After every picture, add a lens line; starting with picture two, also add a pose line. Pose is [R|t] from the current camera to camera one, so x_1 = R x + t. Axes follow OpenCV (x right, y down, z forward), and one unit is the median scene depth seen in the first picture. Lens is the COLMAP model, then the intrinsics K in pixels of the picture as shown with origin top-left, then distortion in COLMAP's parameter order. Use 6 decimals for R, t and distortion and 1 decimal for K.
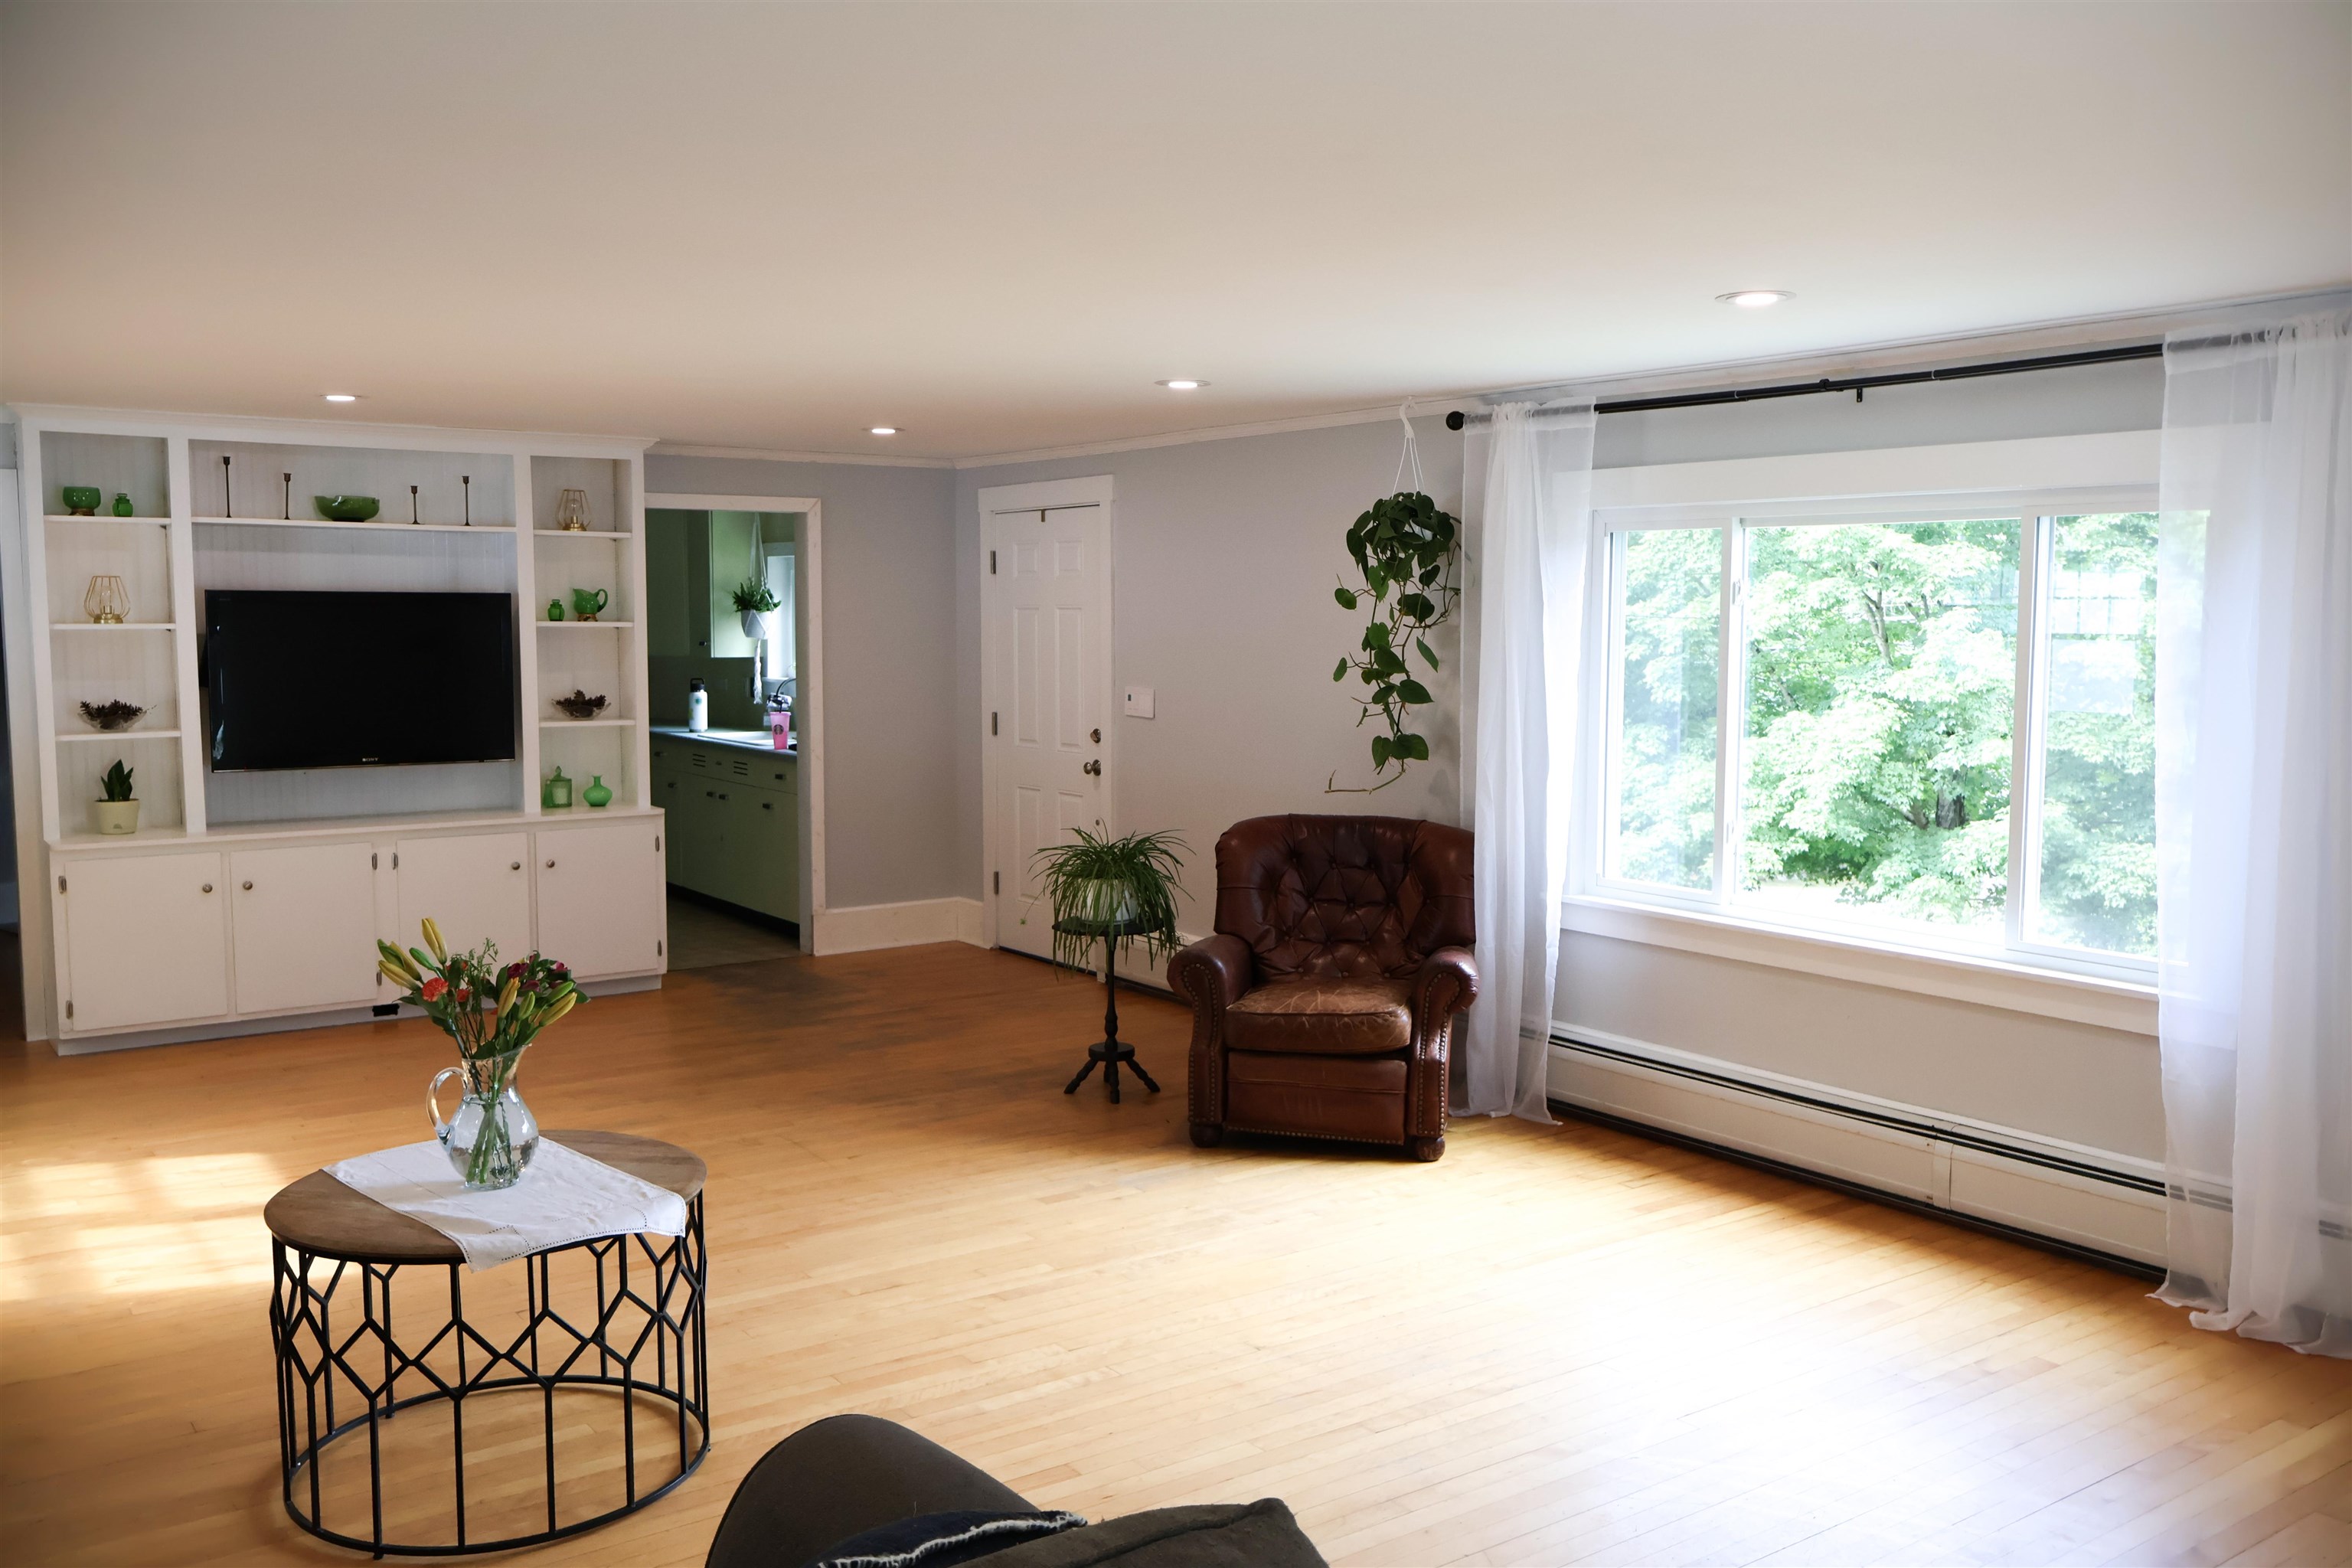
lens RADIAL K [[1967.1, 0, 1176.0], [0, 1967.1, 784.0], [0, 0, 1]] dist [-0.008759, 0.005903]
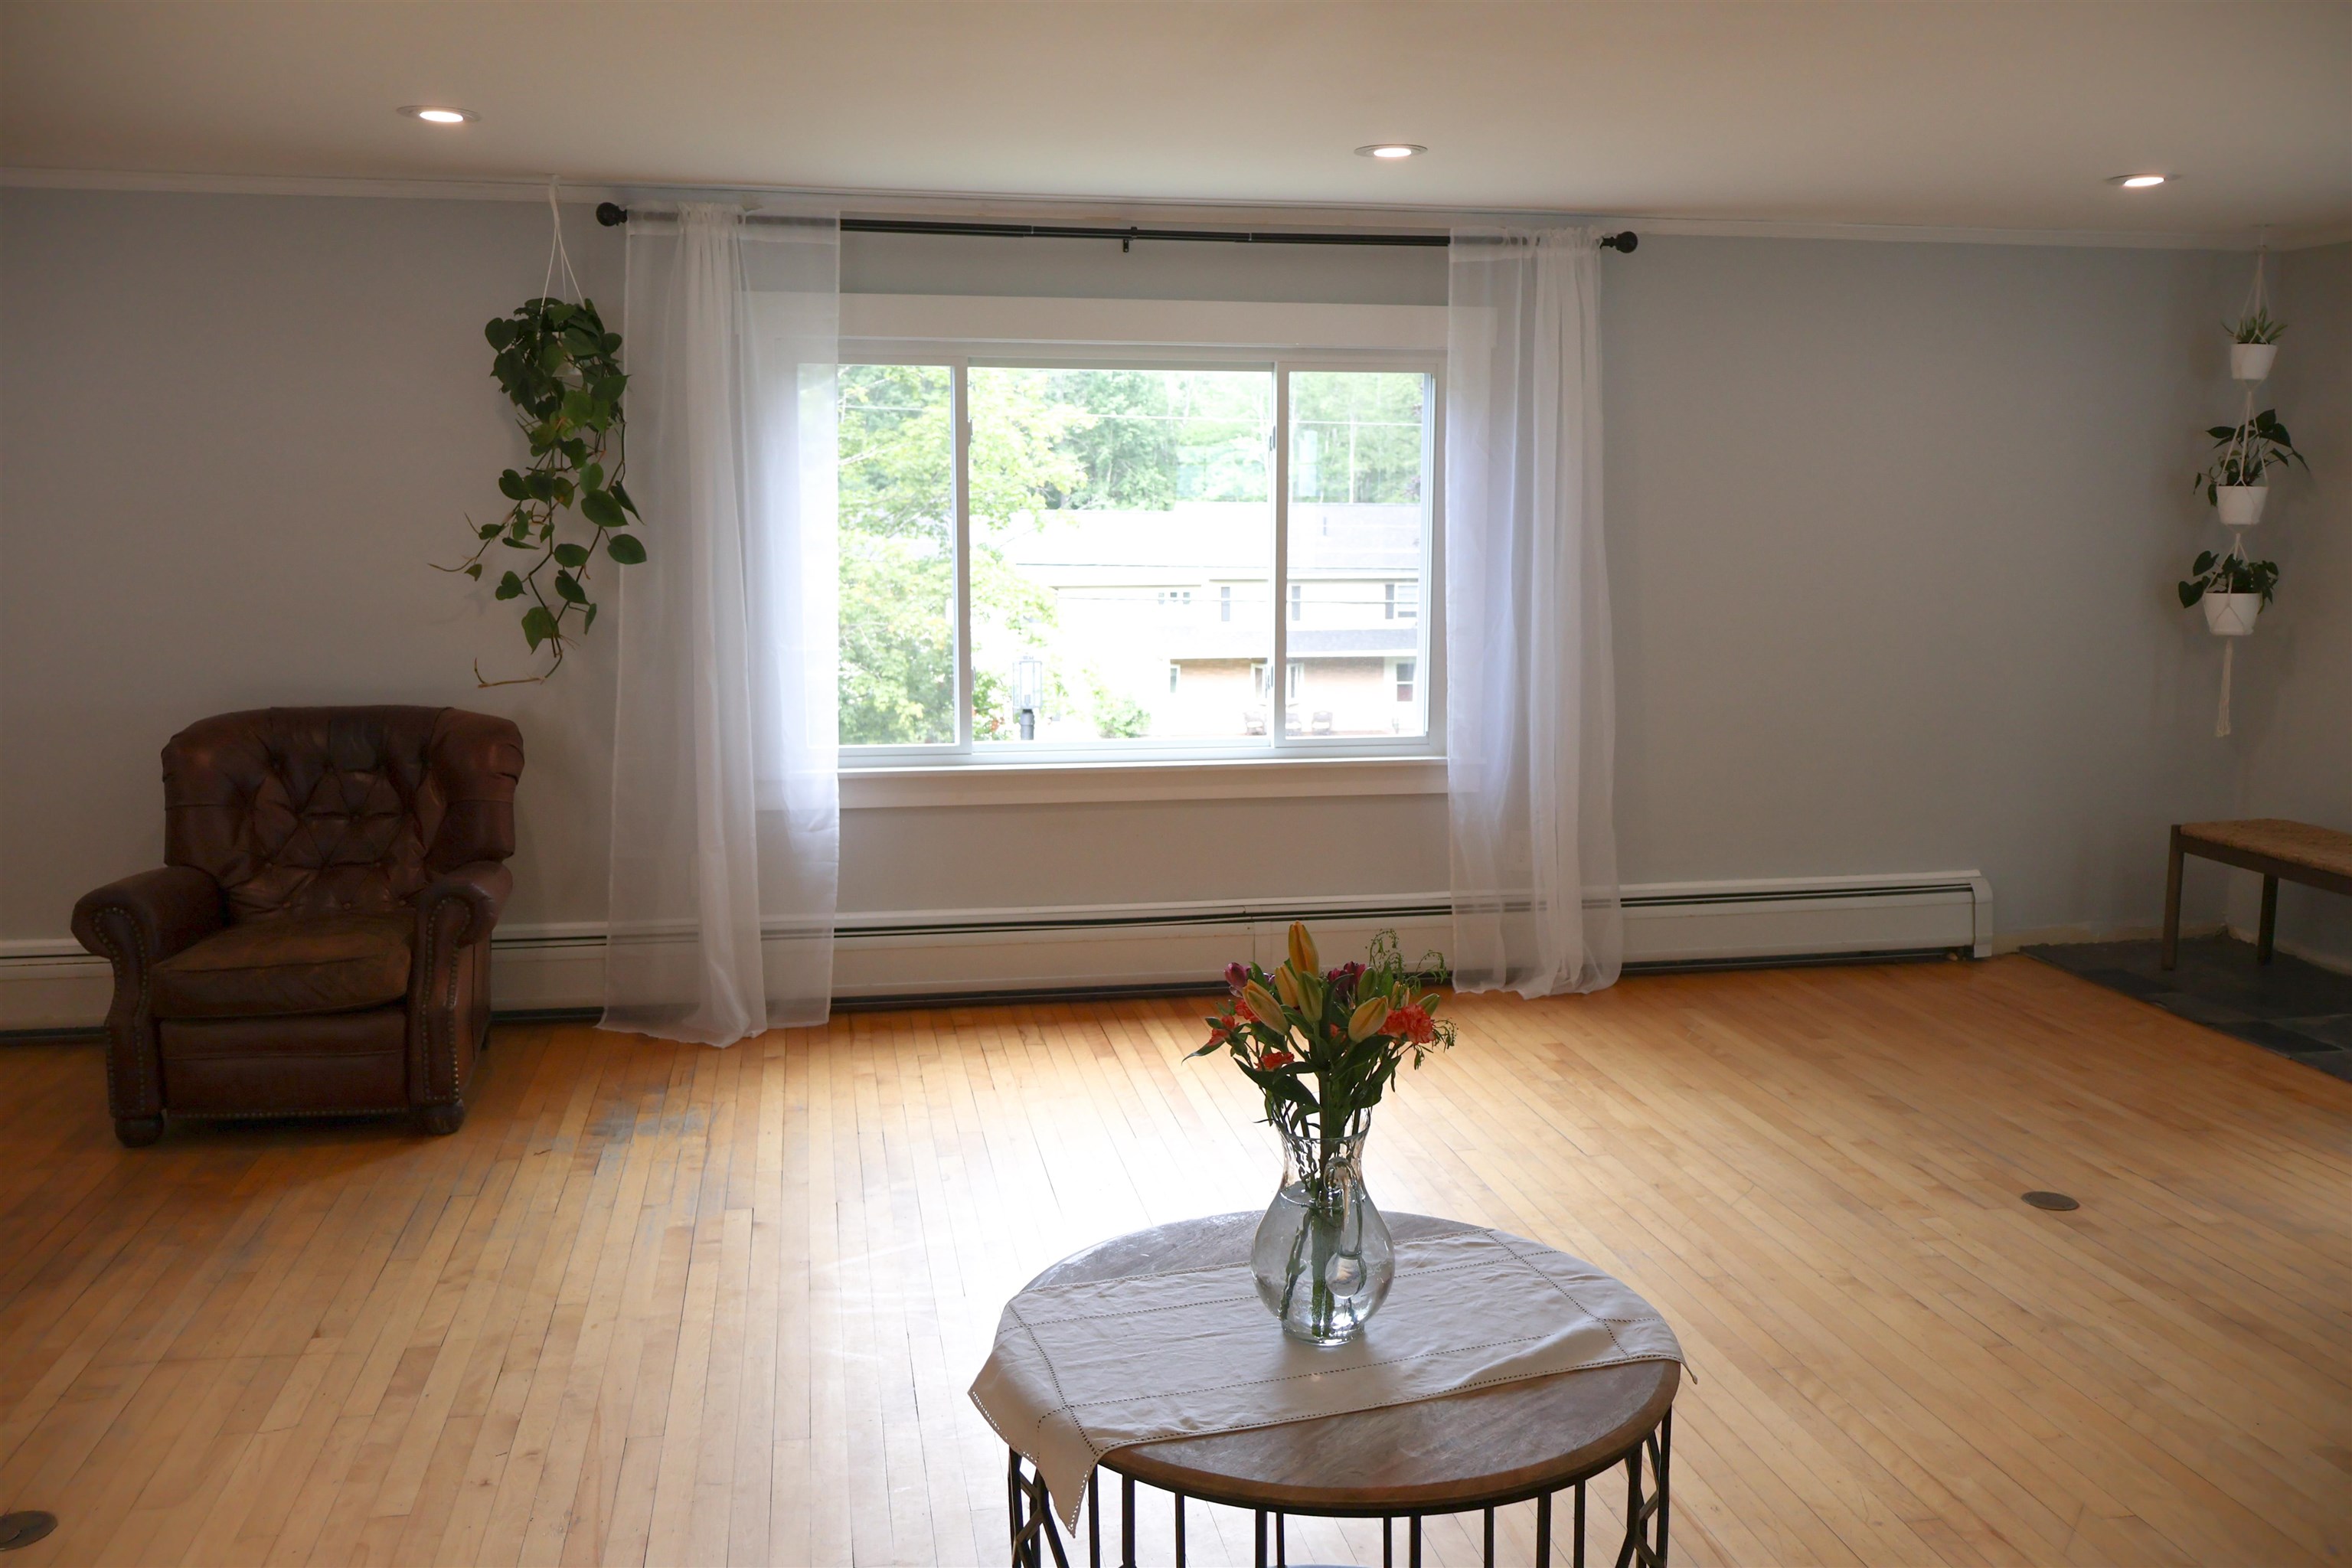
lens RADIAL K [[1956.4, 0, 1176.0], [0, 1956.4, 784.0], [0, 0, 1]] dist [-0.009006, 0.004496]
pose [[0.417384, -0.132205, 0.899062, -0.616431], [0.081197, 0.990829, 0.108004, -0.023481], [-0.905095, 0.027922, 0.424291, 0.539195]]
